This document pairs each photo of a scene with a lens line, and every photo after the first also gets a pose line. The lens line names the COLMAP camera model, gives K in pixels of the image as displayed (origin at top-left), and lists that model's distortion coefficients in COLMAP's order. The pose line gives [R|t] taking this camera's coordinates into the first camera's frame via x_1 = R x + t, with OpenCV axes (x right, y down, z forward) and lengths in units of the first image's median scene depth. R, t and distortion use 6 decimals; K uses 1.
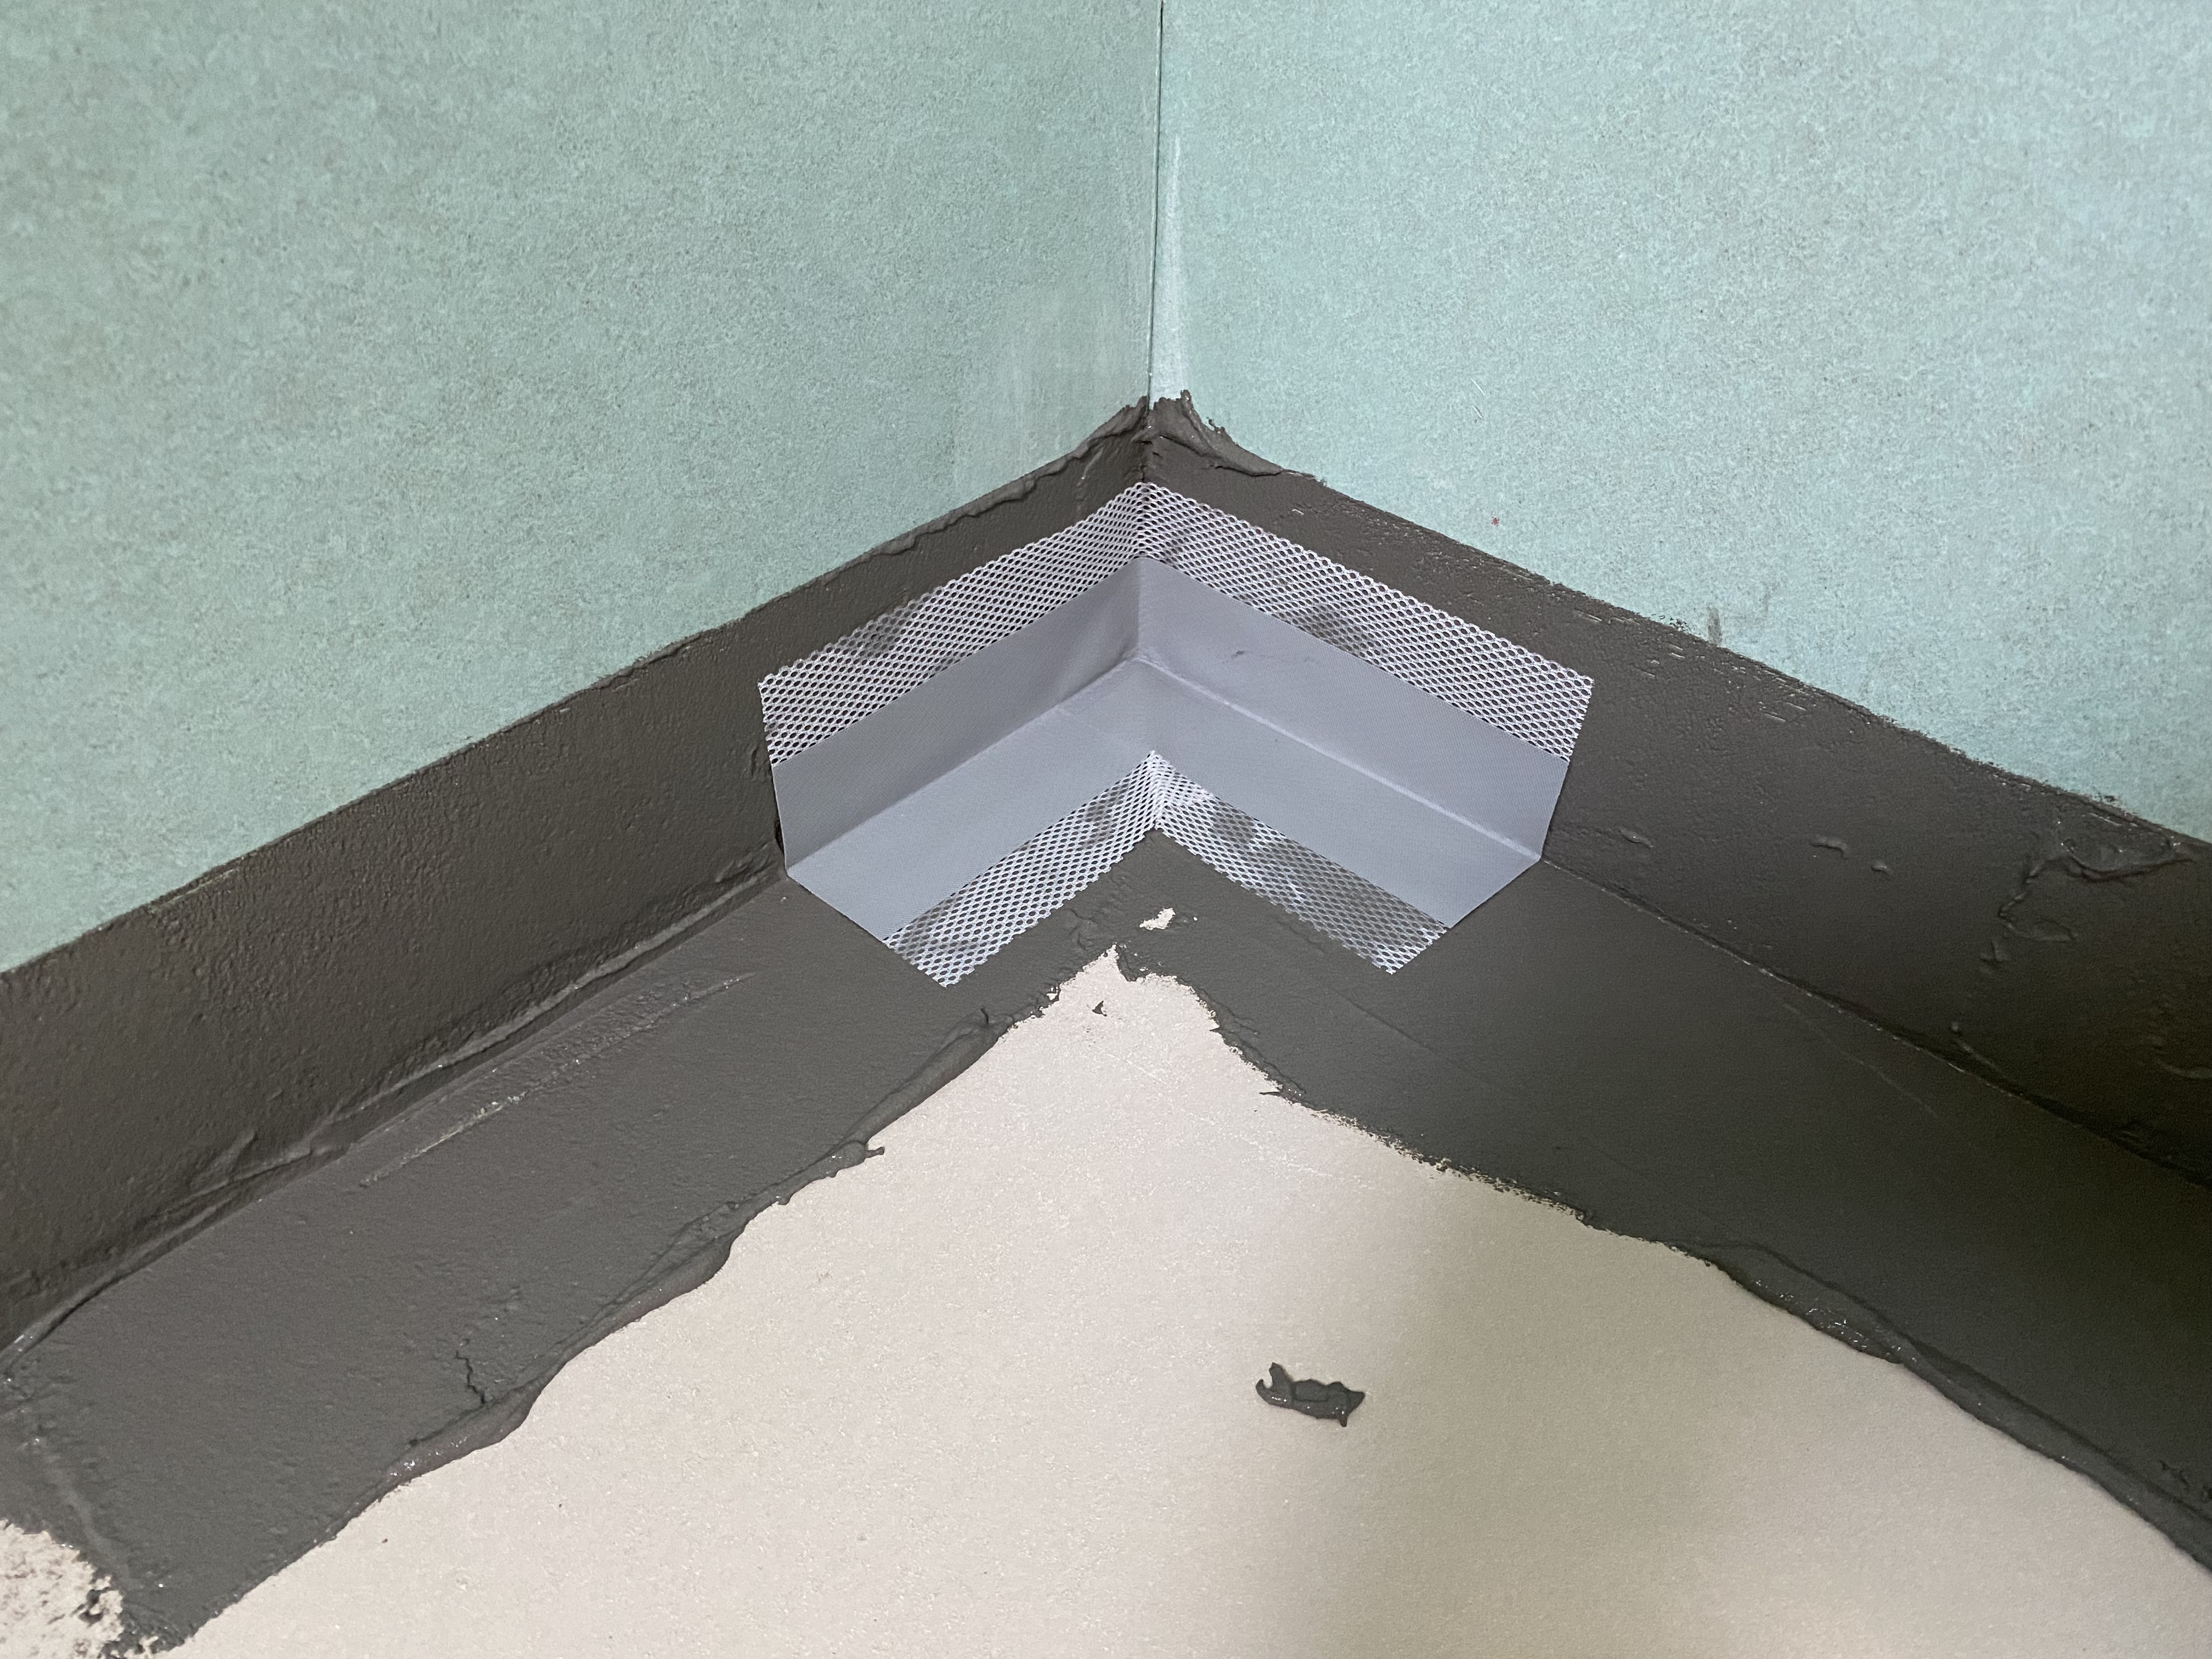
lens RADIAL K [[1691.3, 0, 1088.1], [0, 1691.3, 825.0], [0, 0, 1]] dist [-0.015117, -0.013299]
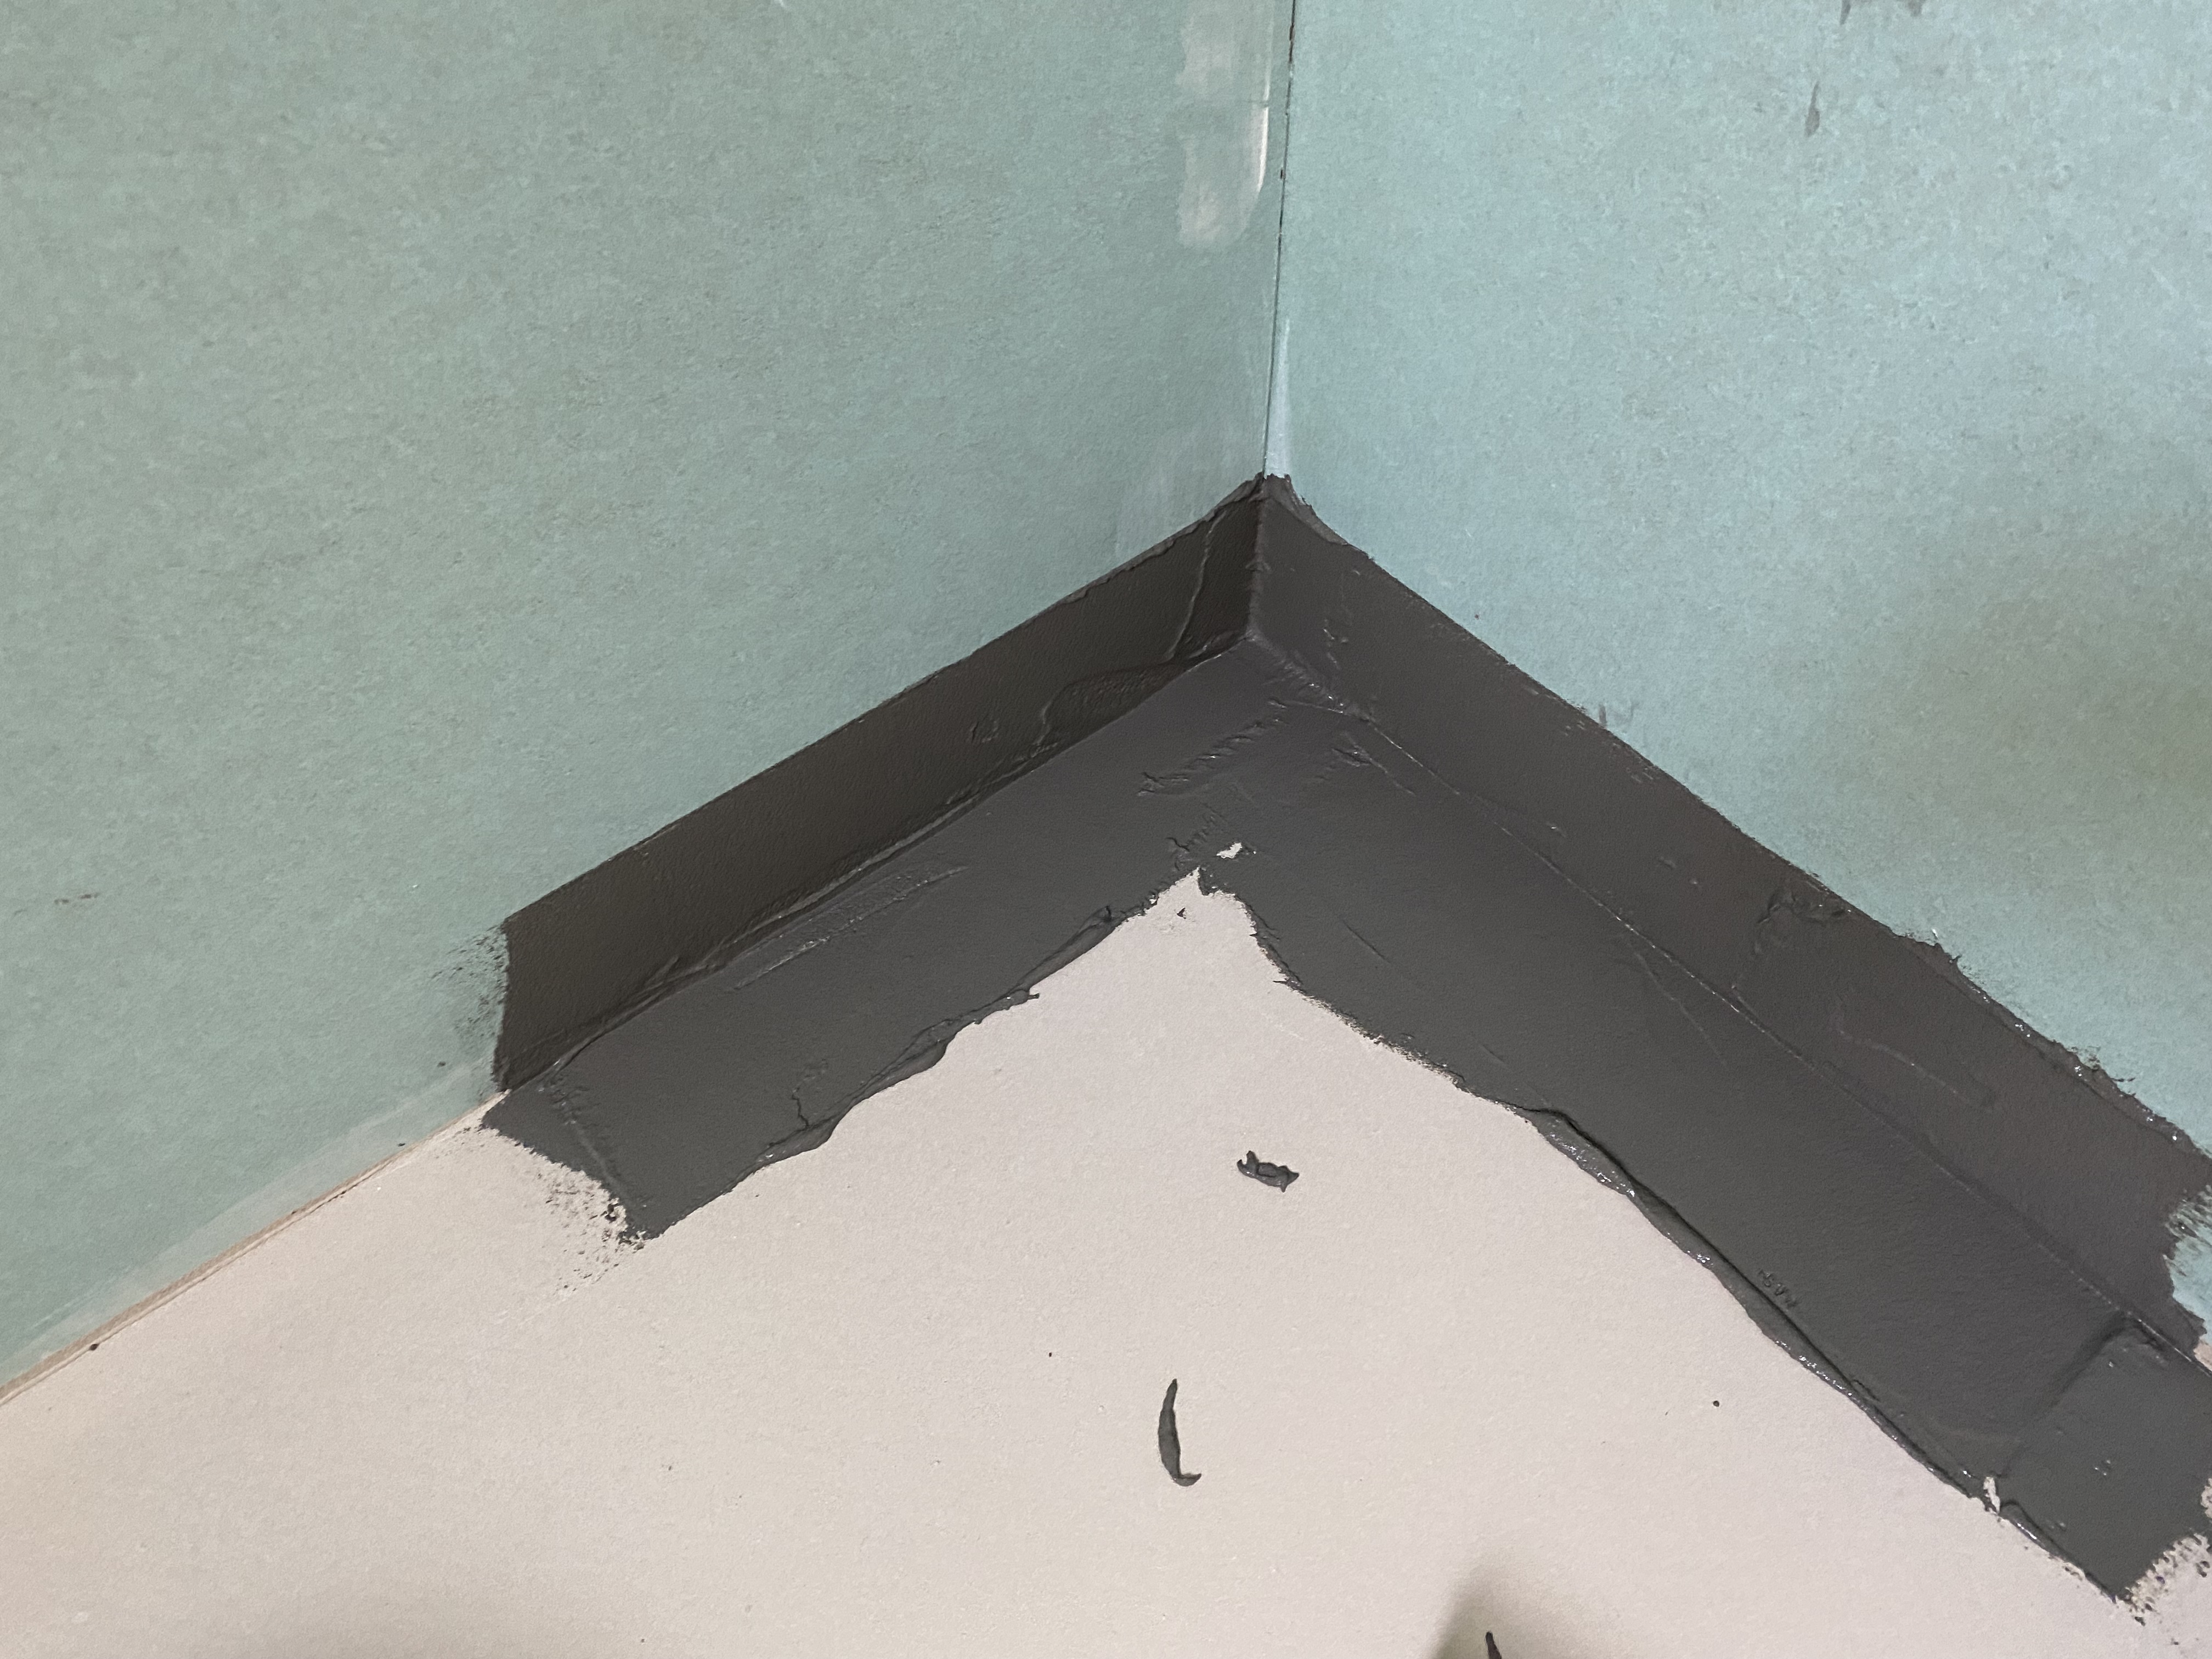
lens RADIAL K [[1691.3, 0, 1099.2], [0, 1691.3, 833.1], [0, 0, 1]] dist [-0.015117, -0.013299]
pose [[0.989385, 0.091158, -0.113174, 0.115969], [-0.064593, 0.973487, 0.219433, -0.346875], [0.130177, -0.209794, 0.969041, -0.593172]]
